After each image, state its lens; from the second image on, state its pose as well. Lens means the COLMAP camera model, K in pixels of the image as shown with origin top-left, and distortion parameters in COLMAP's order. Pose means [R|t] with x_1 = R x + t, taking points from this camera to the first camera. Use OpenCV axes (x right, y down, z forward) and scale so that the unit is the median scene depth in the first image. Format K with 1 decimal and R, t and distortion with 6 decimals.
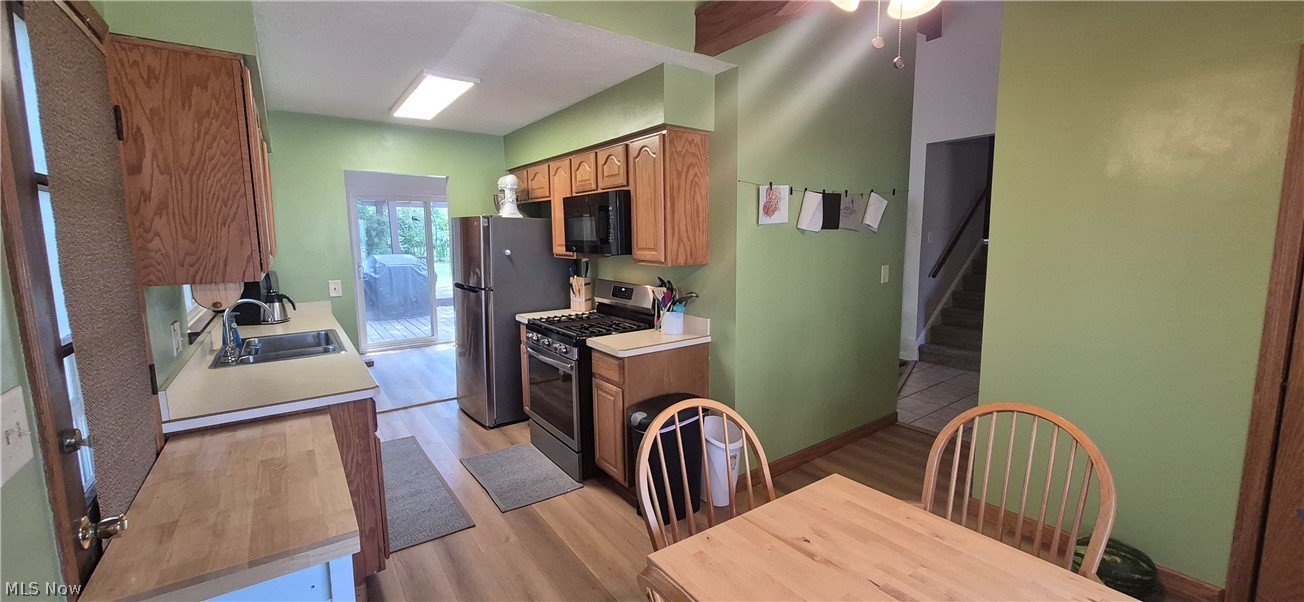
lens RADIAL K [[509.3, 0, 651.7], [0, 509.3, 301.0], [0, 0, 1]] dist [0.002575, -0.000124]
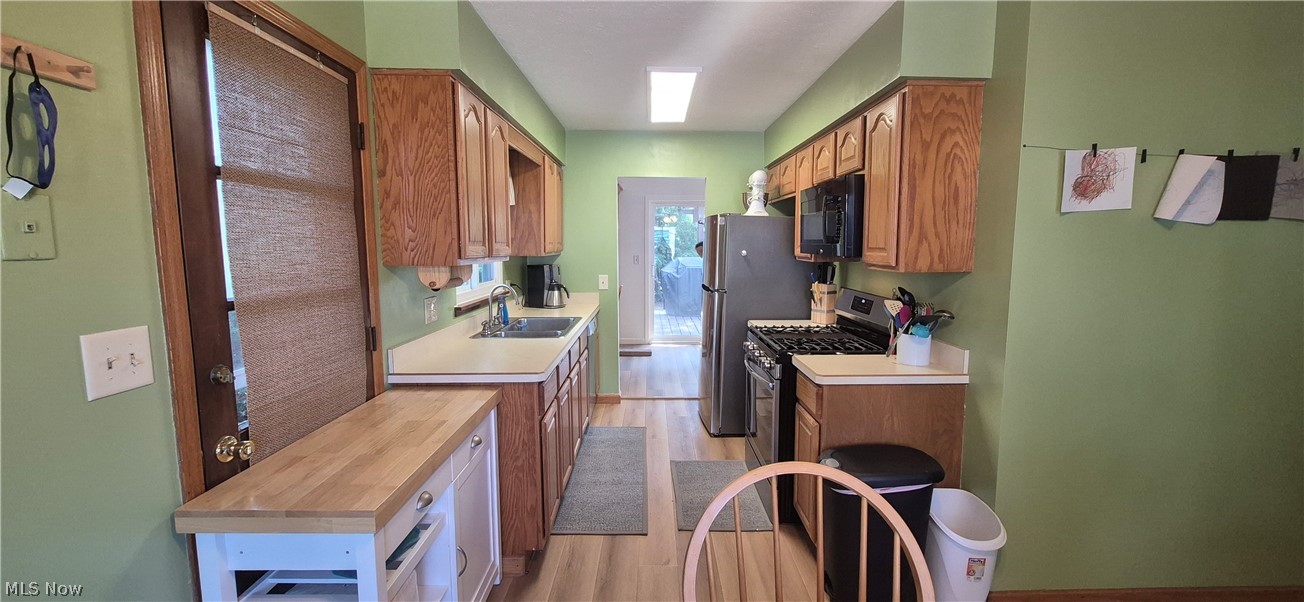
lens RADIAL K [[509.3, 0, 656.5], [0, 509.3, 300.5], [0, 0, 1]] dist [0.002575, -0.000124]
pose [[0.820818, 0.072271, -0.566600, 0.153405], [-0.082173, 0.996585, 0.008075, -0.003984], [0.565248, 0.039931, 0.823954, 0.181878]]
